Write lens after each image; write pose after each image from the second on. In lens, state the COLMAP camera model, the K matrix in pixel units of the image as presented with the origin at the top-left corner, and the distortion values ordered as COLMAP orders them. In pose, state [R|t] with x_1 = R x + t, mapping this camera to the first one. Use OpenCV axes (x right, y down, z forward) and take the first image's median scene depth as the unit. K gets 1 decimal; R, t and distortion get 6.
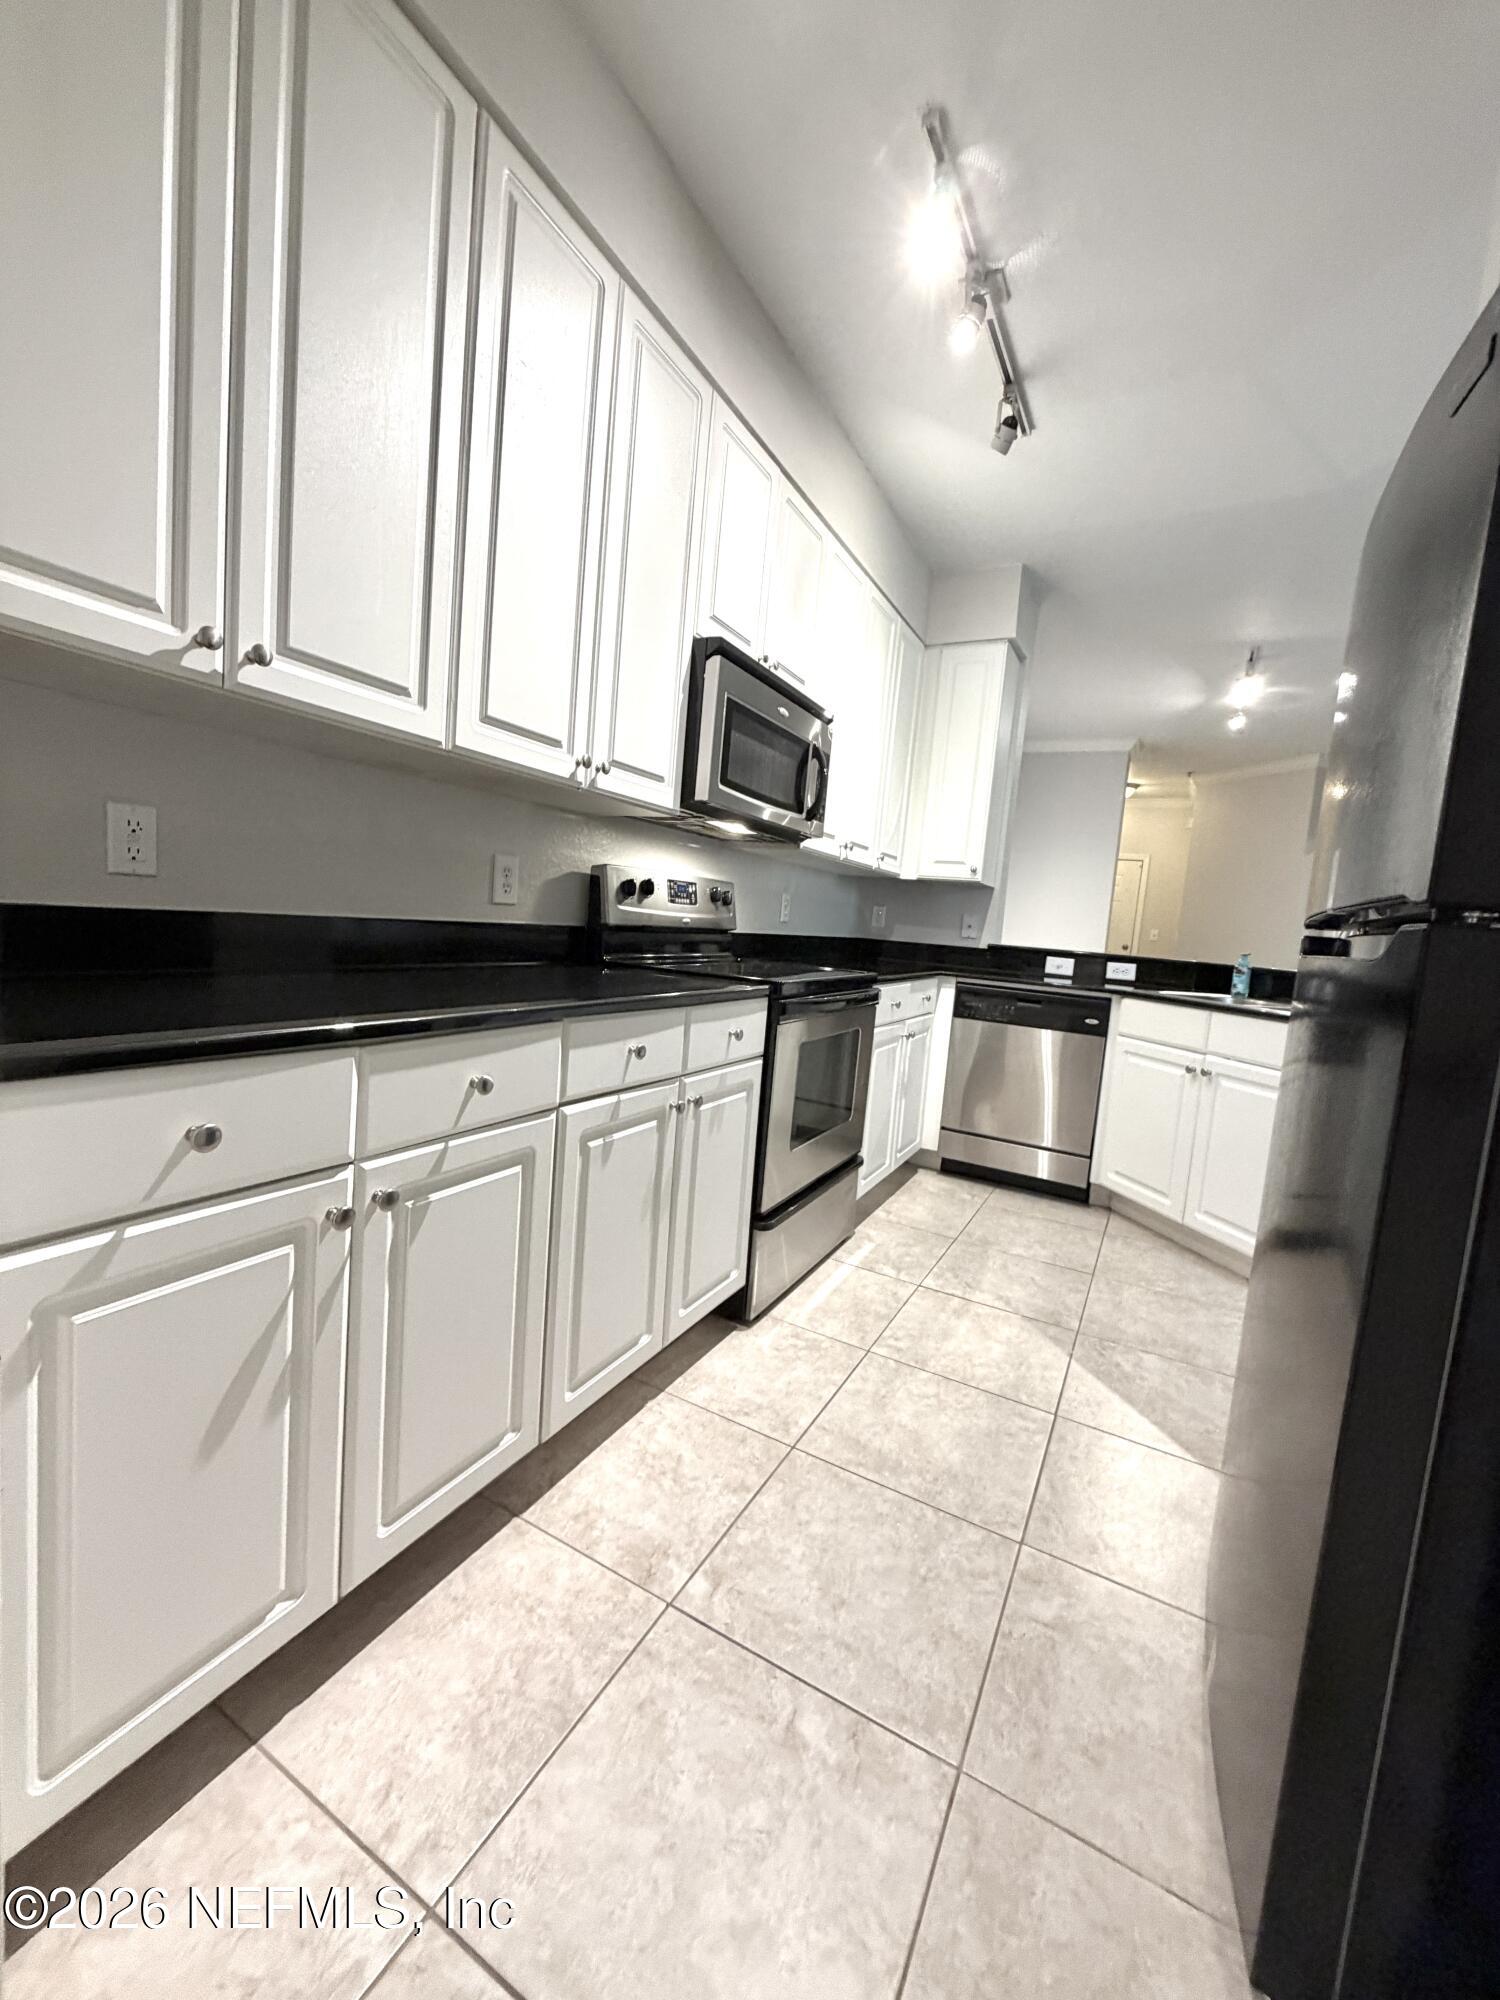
lens RADIAL K [[792.3, 0, 740.3], [0, 792.3, 993.8], [0, 0, 1]] dist [-0.002786, -0.000197]
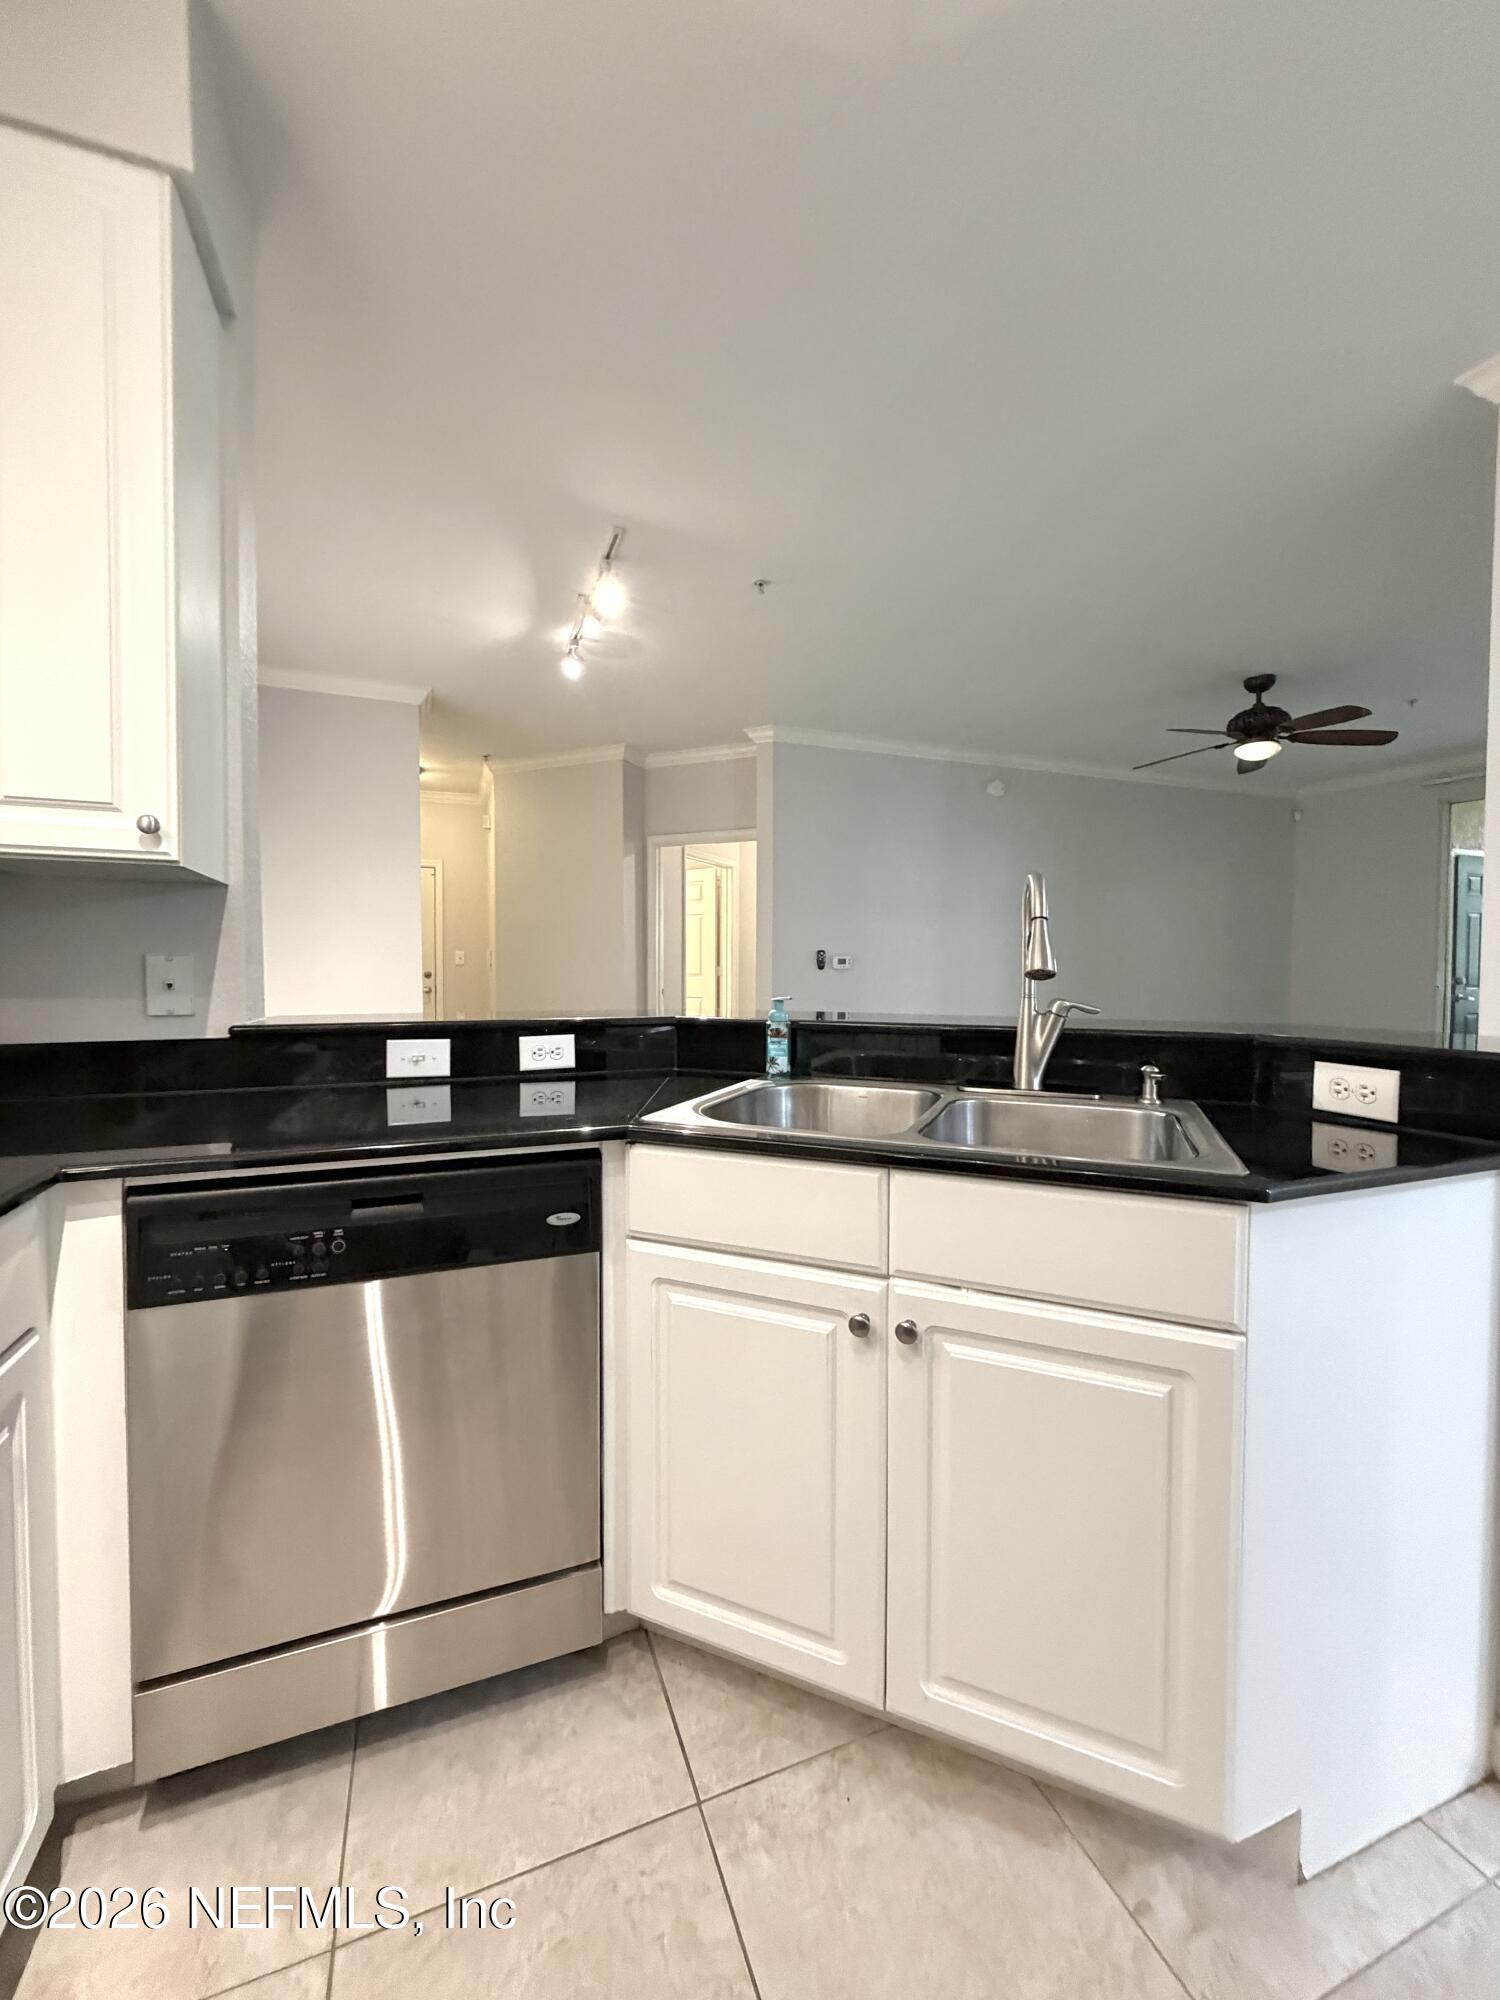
lens RADIAL K [[803.5, 0, 754.0], [0, 803.5, 991.4], [0, 0, 1]] dist [-0.002620, 0.000004]
pose [[0.637169, -0.102006, 0.763944, 0.199137], [0.123568, 0.991901, 0.029381, -0.067595], [-0.760754, 0.075679, 0.644613, 0.614399]]
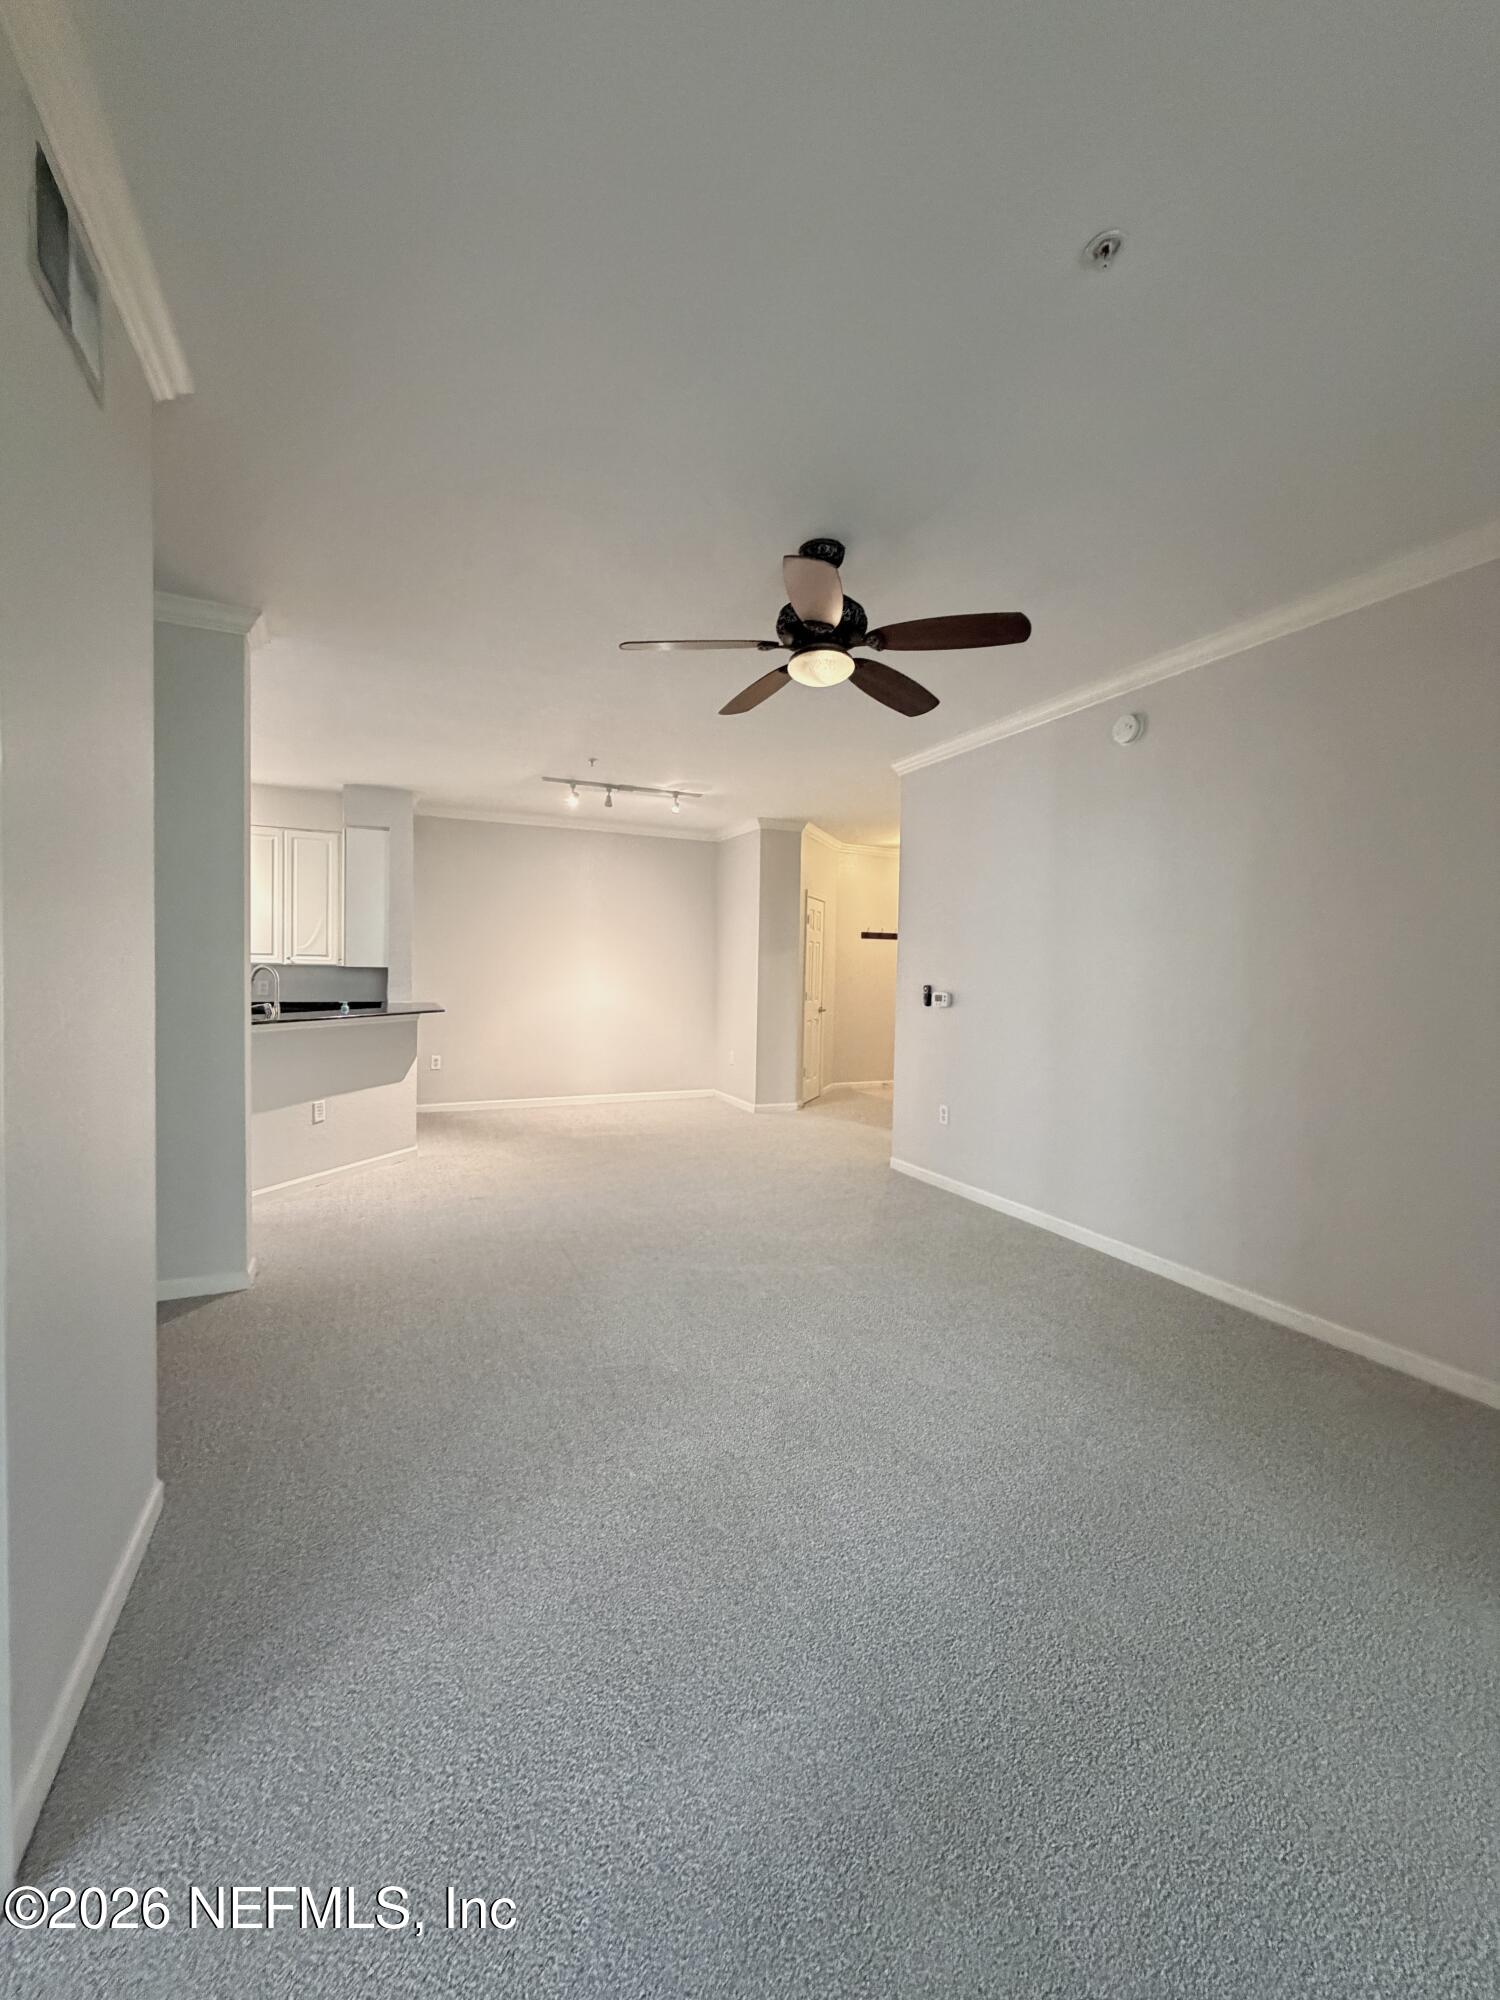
lens RADIAL K [[820.2, 0, 742.6], [0, 820.2, 1000.4], [0, 0, 1]] dist [0.059451, 0.000009]
pose [[0.788974, -0.046734, -0.612647, 2.166531], [-0.010764, 0.995899, -0.089831, 0.082173], [0.614333, 0.077469, 0.785235, 0.149616]]
